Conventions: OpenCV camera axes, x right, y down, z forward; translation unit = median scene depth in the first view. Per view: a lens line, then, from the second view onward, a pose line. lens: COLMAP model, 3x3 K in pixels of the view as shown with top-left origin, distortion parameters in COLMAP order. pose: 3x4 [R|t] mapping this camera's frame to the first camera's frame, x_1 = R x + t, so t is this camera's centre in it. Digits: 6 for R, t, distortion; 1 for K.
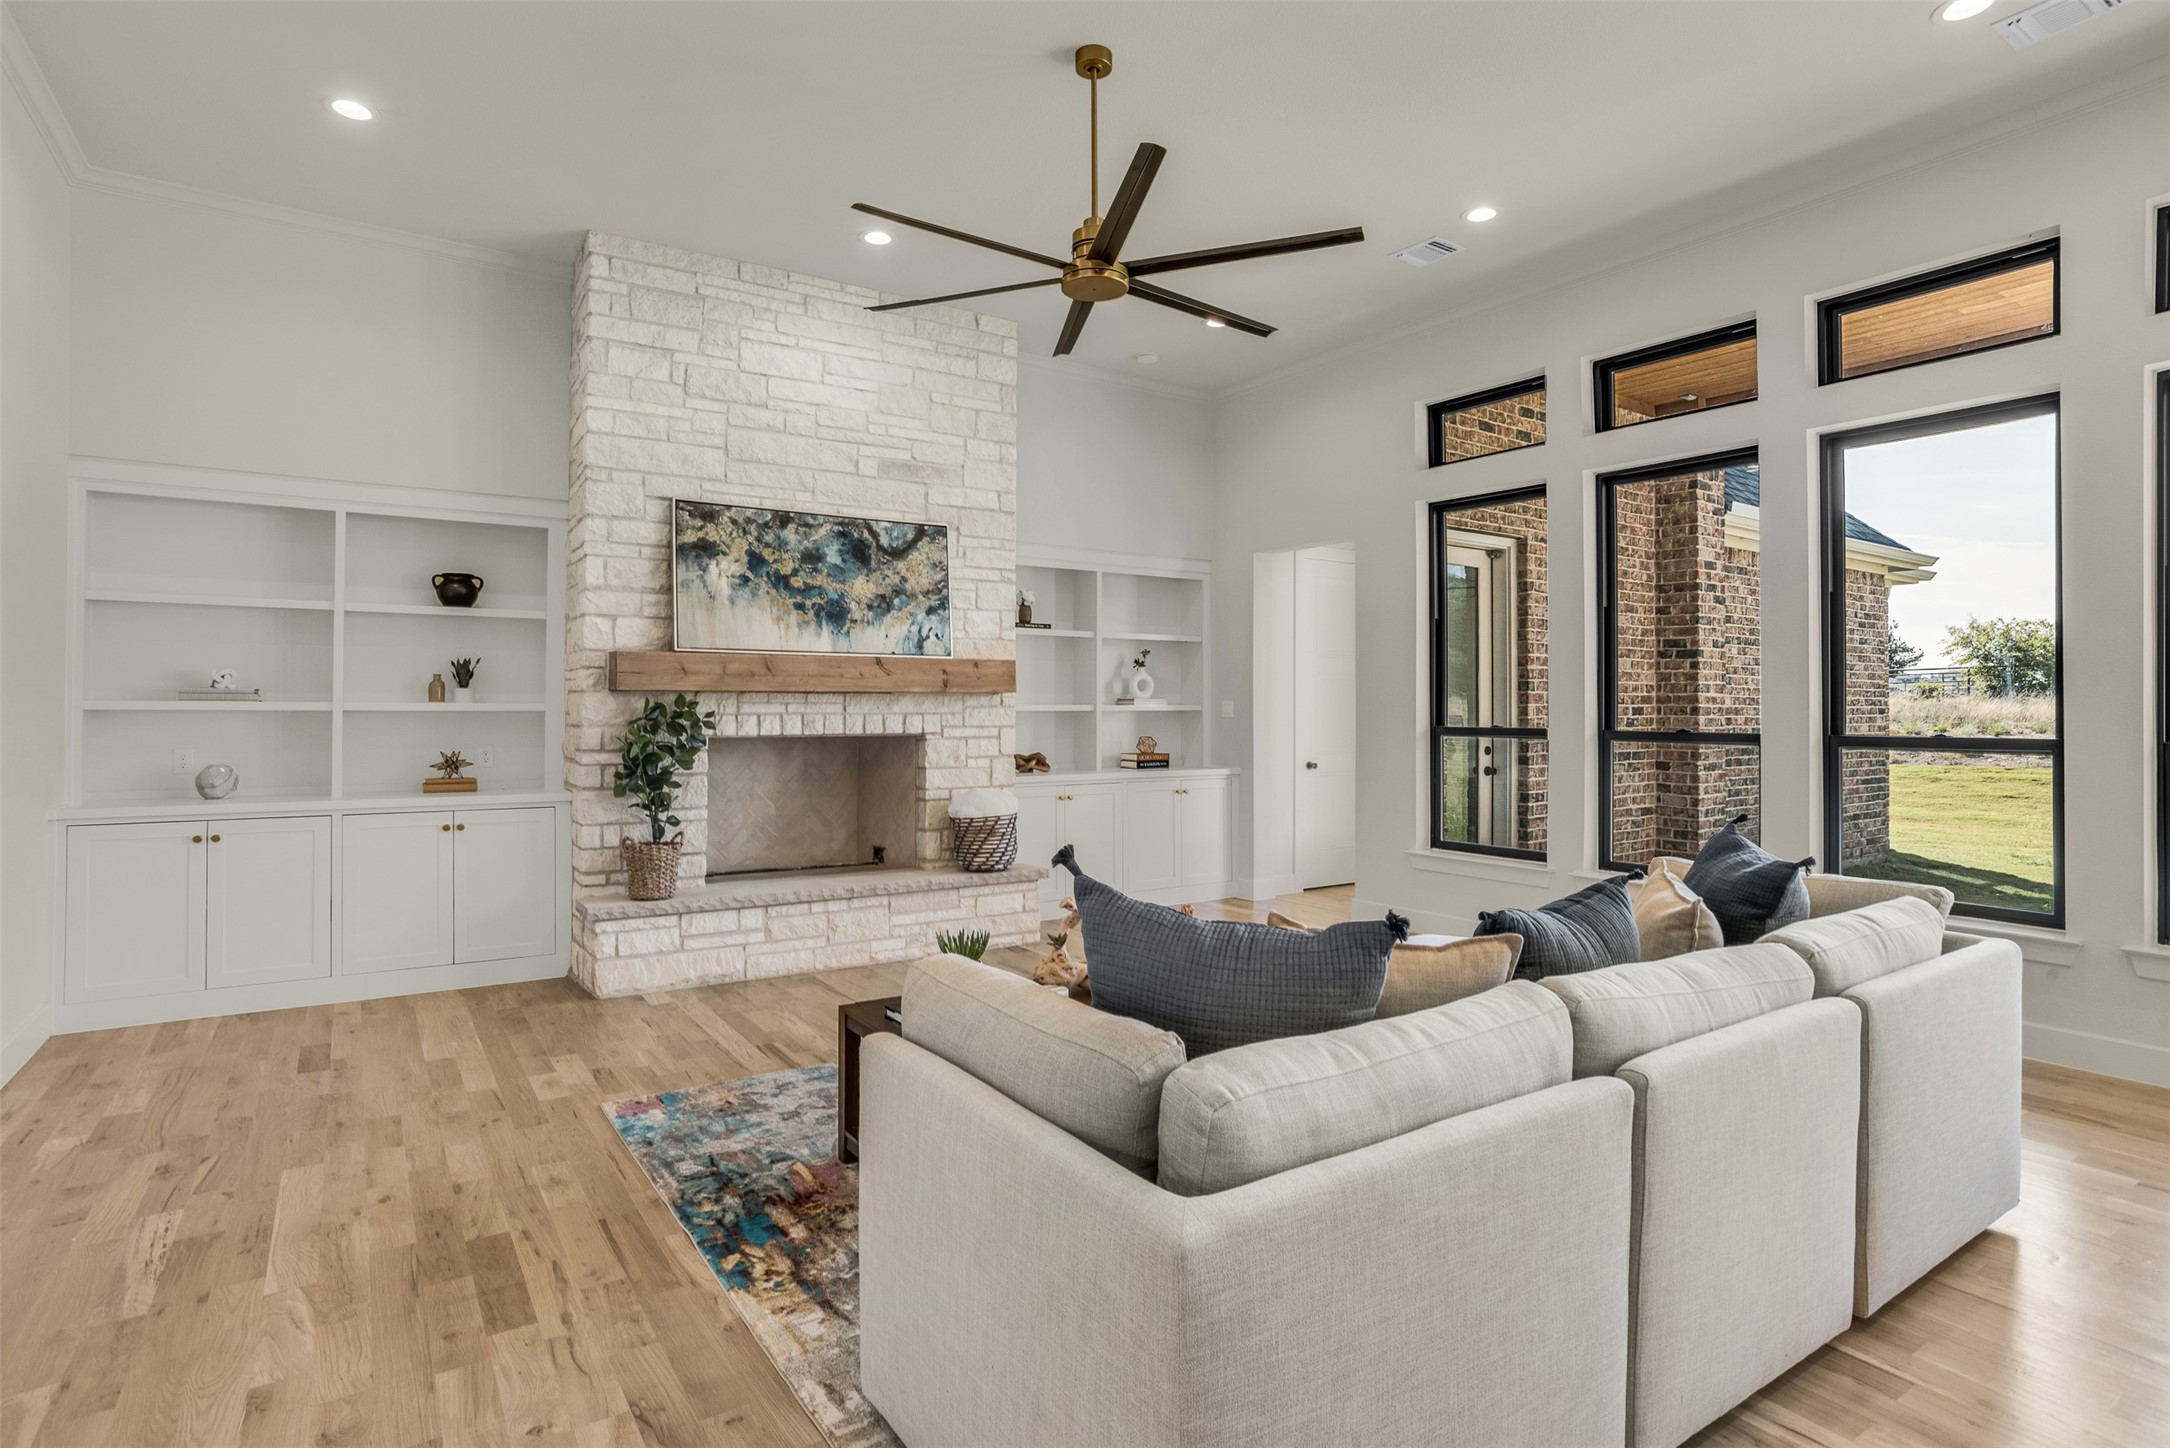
lens RADIAL K [[1120.3, 0, 1073.2], [0, 1120.3, 697.8], [0, 0, 1]] dist [-0.087174, 0.043110]
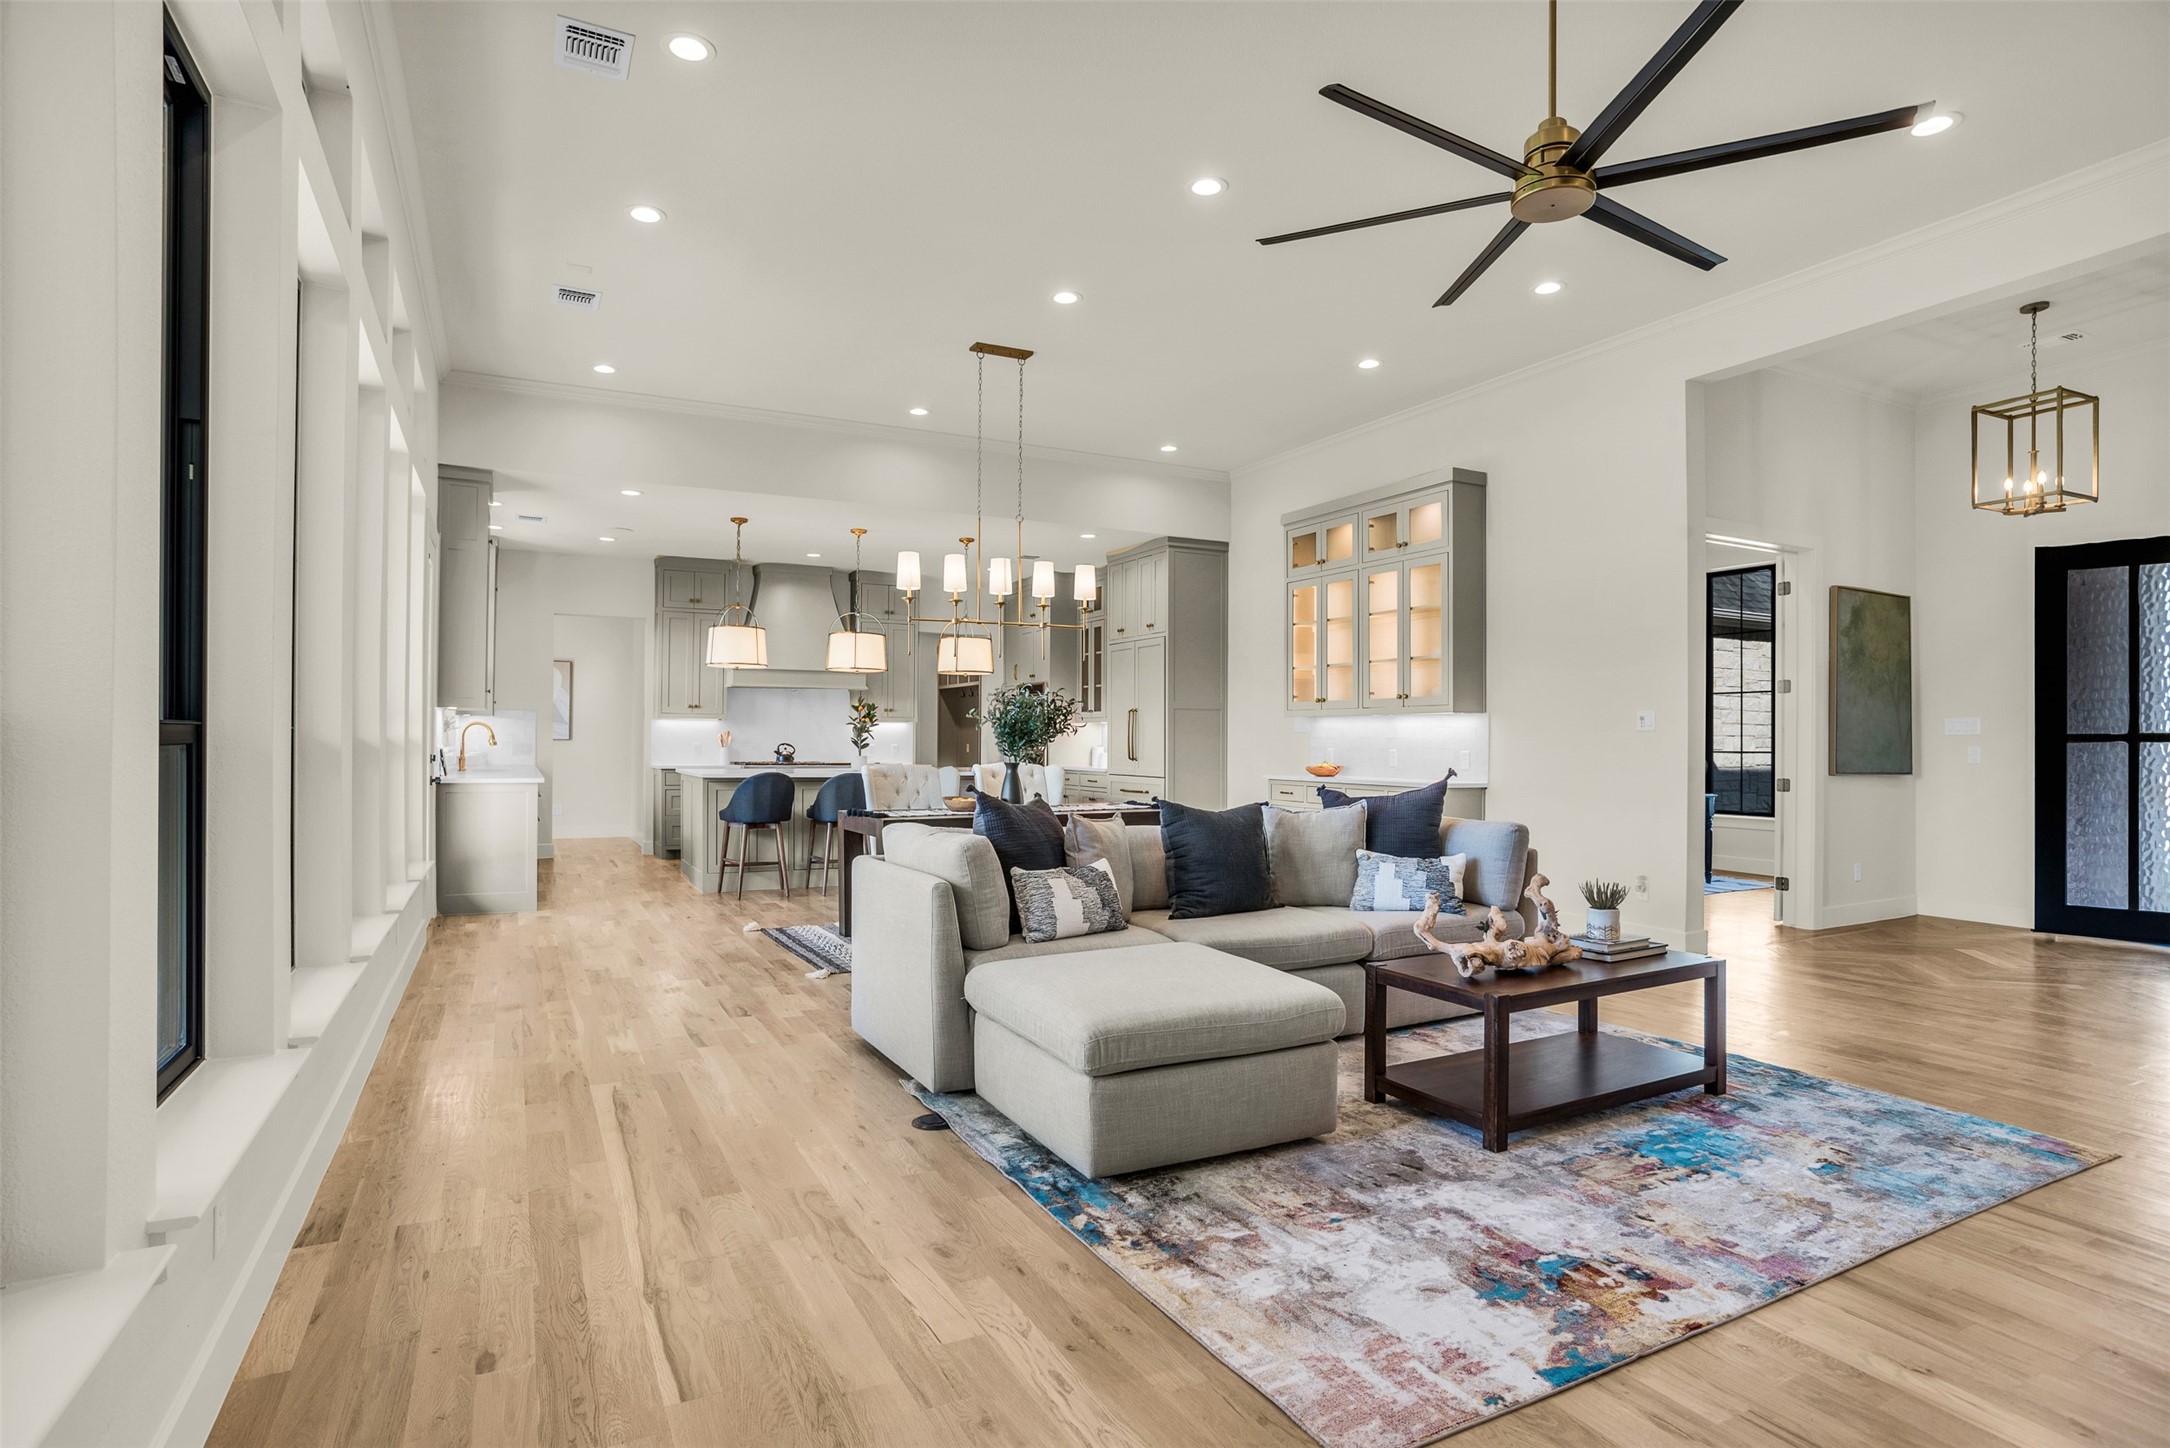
lens RADIAL K [[1122.0, 0, 1091.7], [0, 1122.0, 722.4], [0, 0, 1]] dist [-0.085523, 0.049812]
pose [[-0.995157, -0.006906, 0.098056, 0.191369], [-0.009156, 0.999705, -0.022516, 0.034435], [-0.097871, -0.023305, -0.994926, 1.238161]]
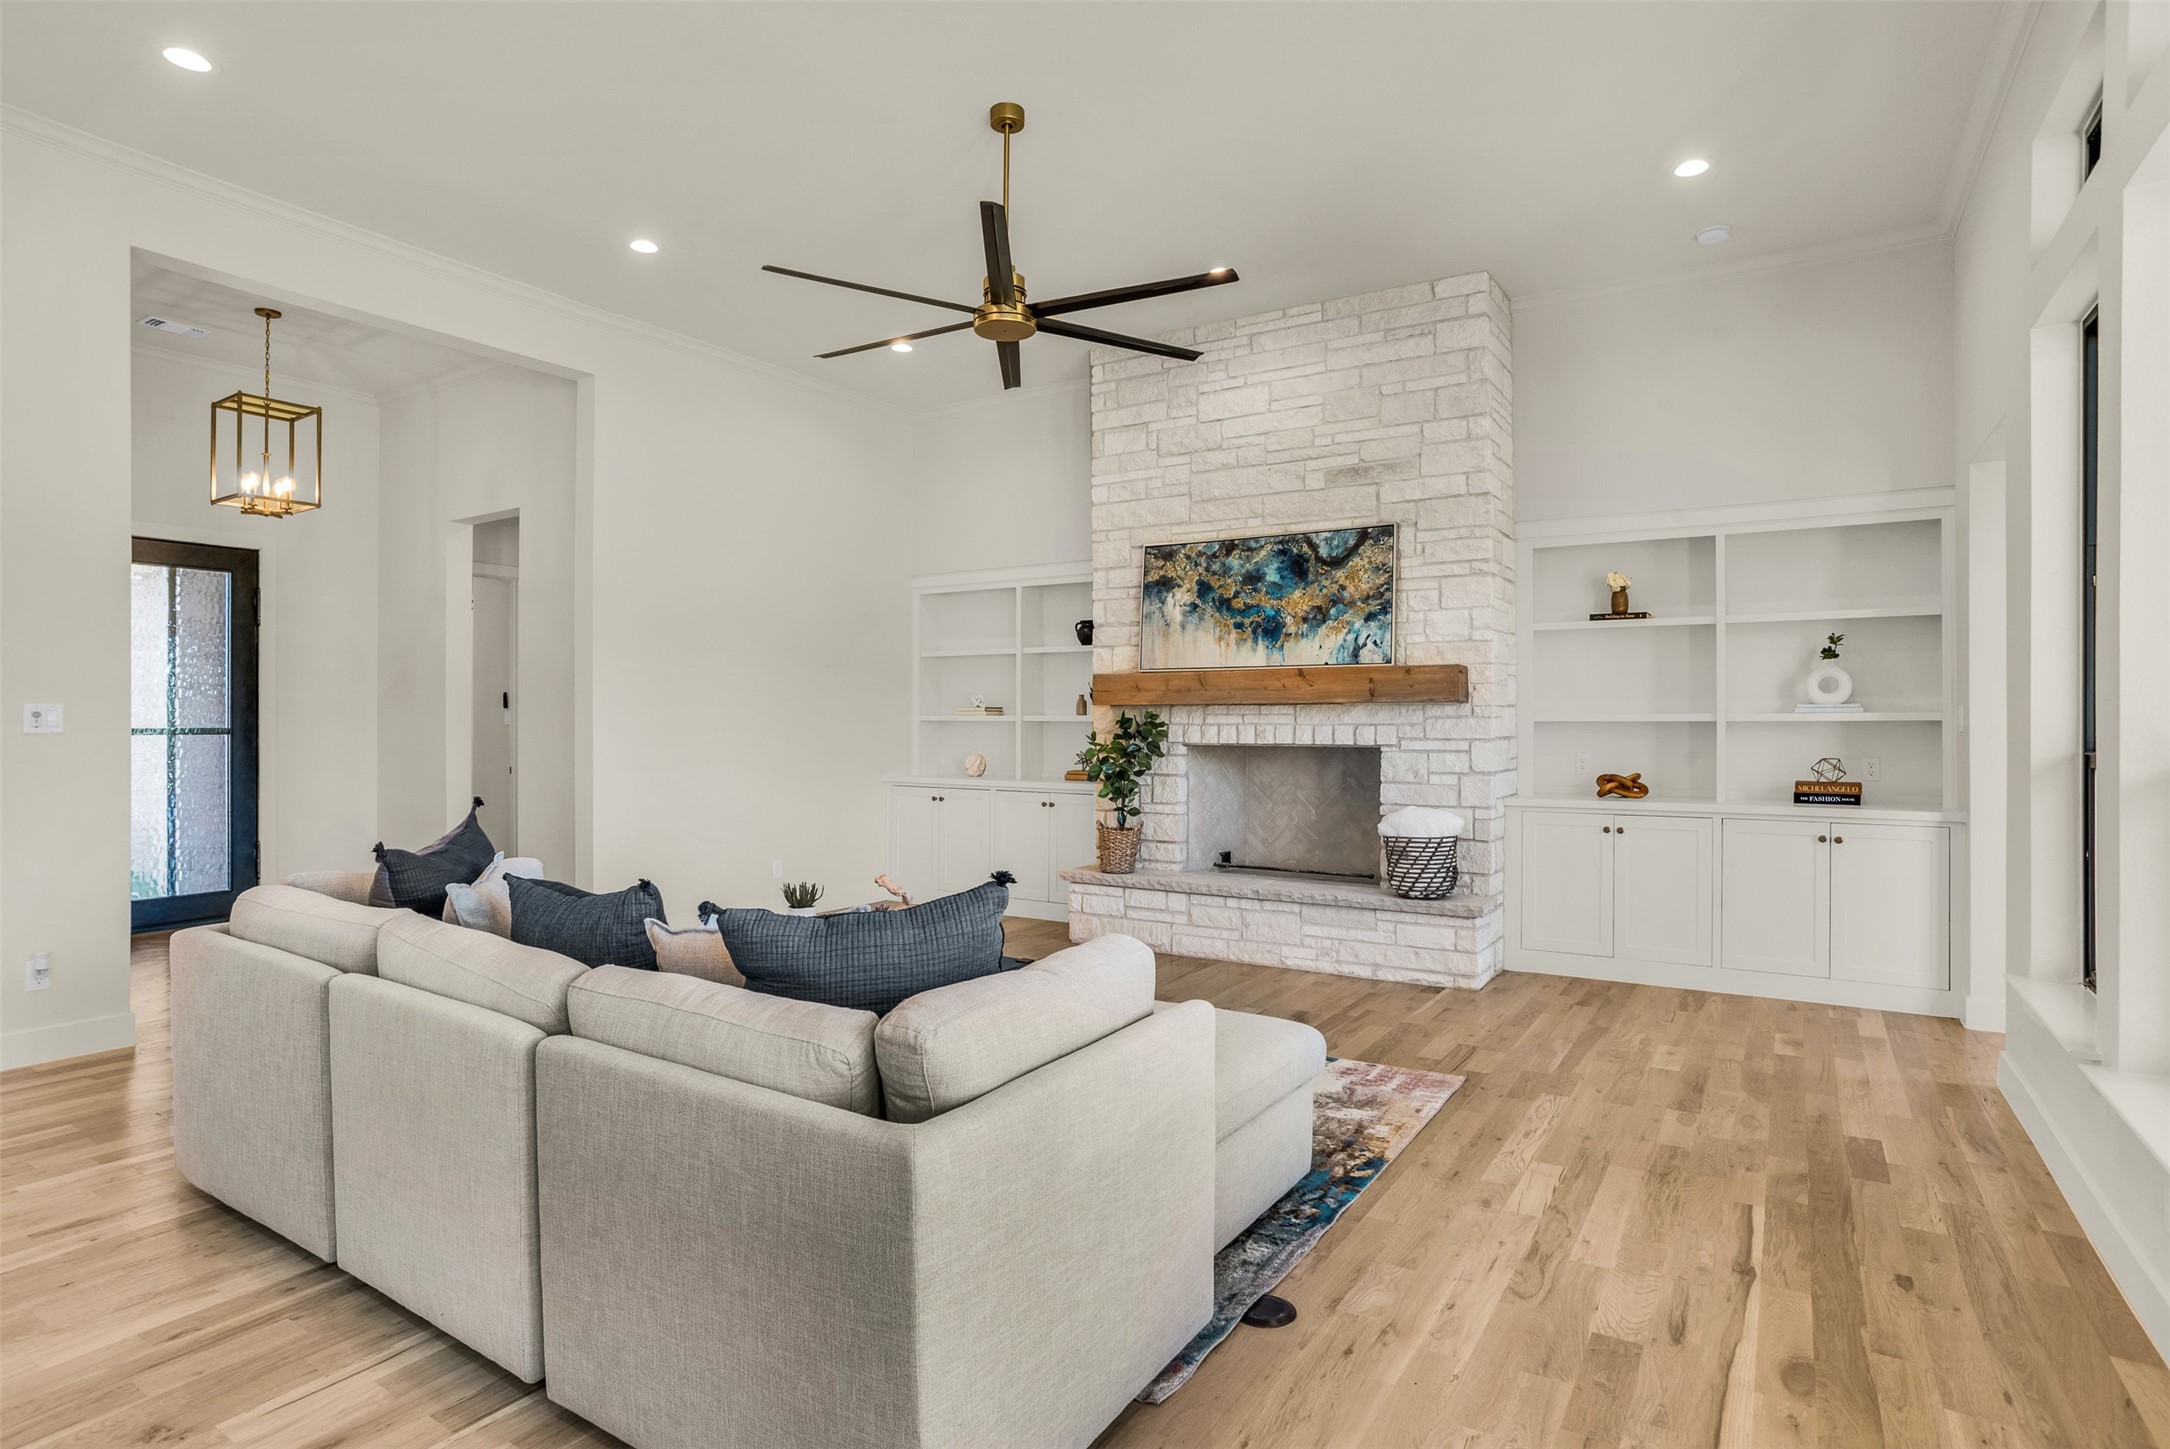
lens RADIAL K [[1122.0, 0, 1091.7], [0, 1122.0, 722.9], [0, 0, 1]] dist [-0.085523, 0.049812]
pose [[0.406812, -0.000041, -0.913512, 0.689780], [0.008639, 0.999955, 0.003803, 0.007488], [0.913471, -0.009439, 0.406794, 0.420829]]
